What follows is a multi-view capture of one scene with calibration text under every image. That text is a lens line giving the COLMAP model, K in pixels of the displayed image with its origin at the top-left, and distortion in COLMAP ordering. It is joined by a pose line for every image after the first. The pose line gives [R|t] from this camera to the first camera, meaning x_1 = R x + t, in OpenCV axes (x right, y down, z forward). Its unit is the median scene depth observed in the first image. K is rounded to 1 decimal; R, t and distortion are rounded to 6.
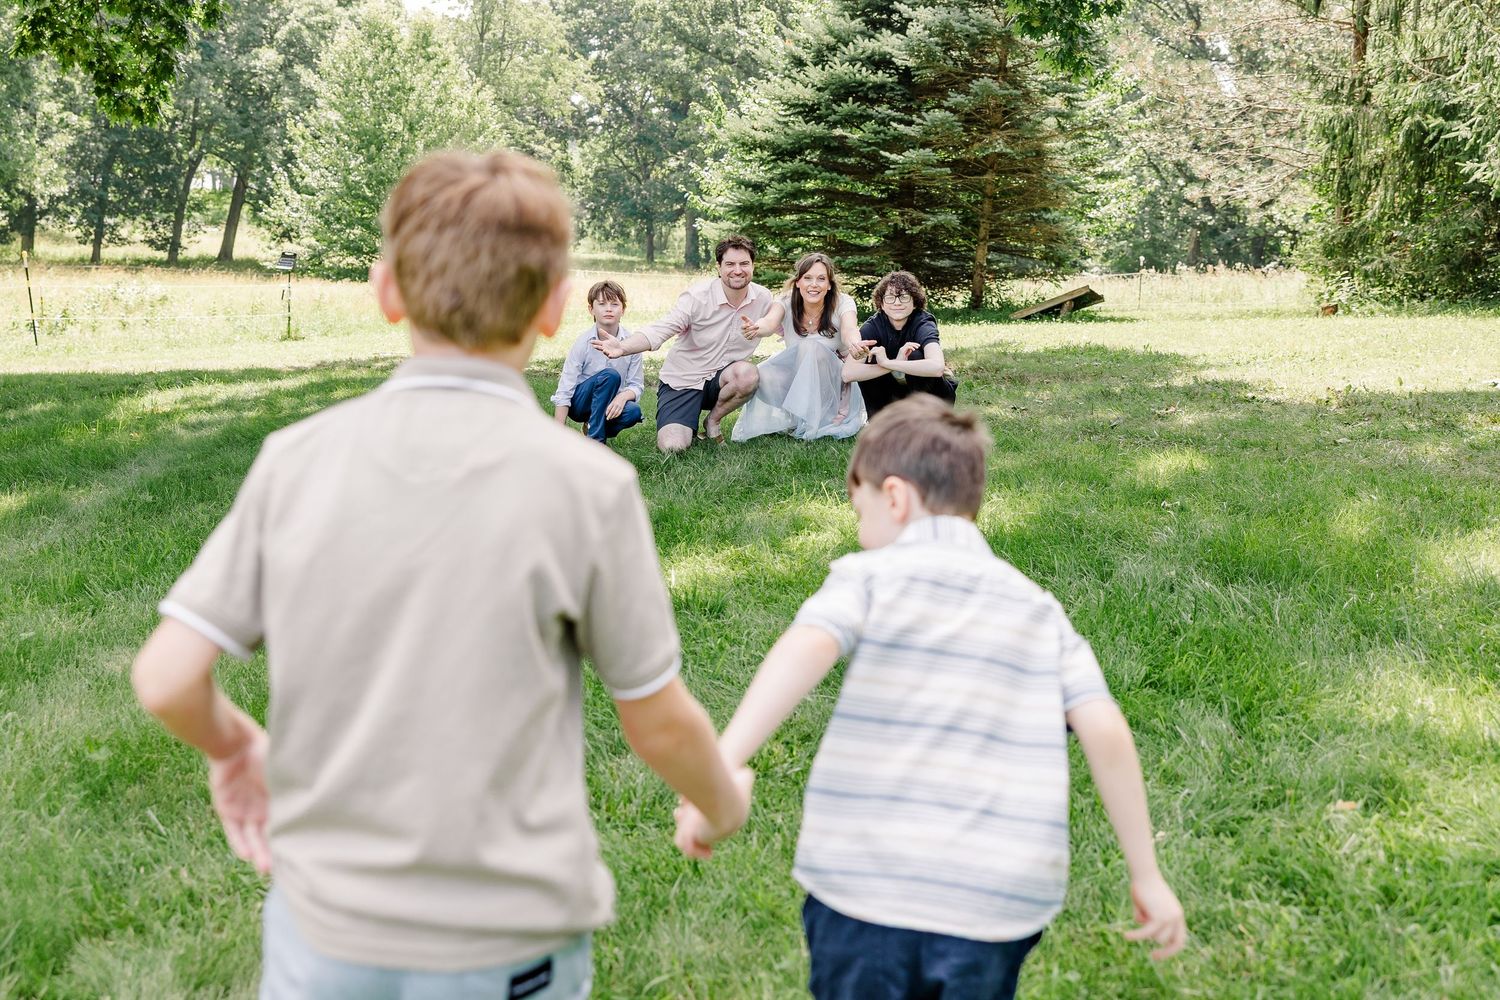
lens RADIAL K [[1757.5, 0, 744.4], [0, 1757.5, 321.9], [0, 0, 1]] dist [-0.001489, 0.032232]
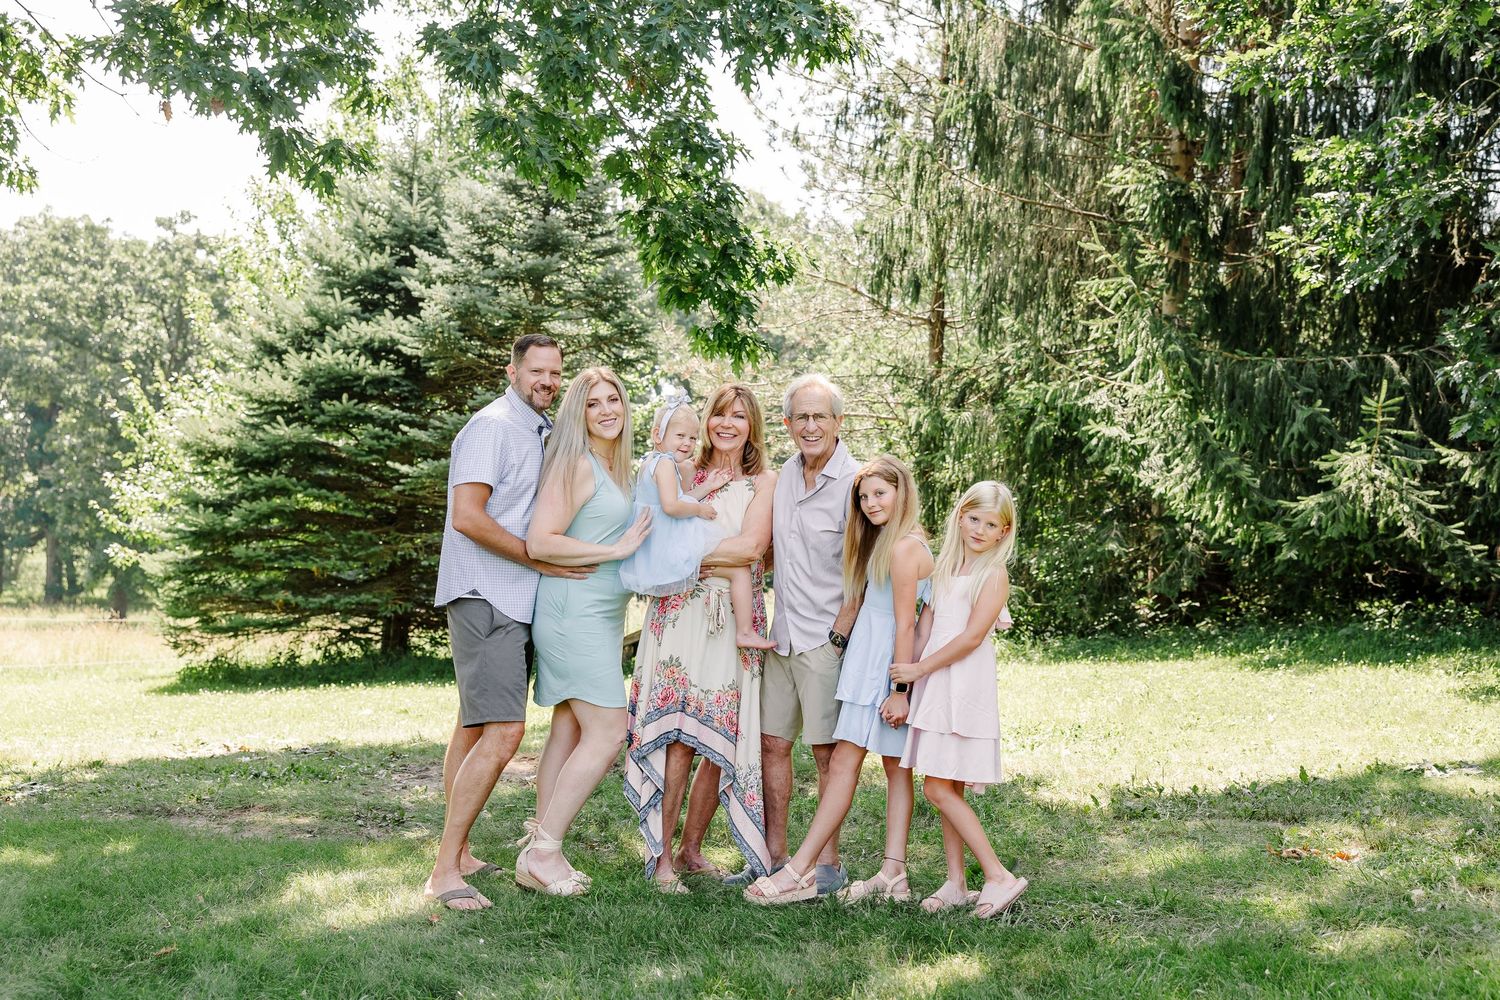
lens RADIAL K [[1942.2, 0, 768.6], [0, 1942.2, 376.1], [0, 0, 1]] dist [-0.015510, 0.036863]
pose [[0.948641, 0.017398, 0.315876, -0.033825], [0.027609, 0.990124, -0.137448, -0.009421], [-0.315148, 0.139110, 0.938792, 0.110895]]
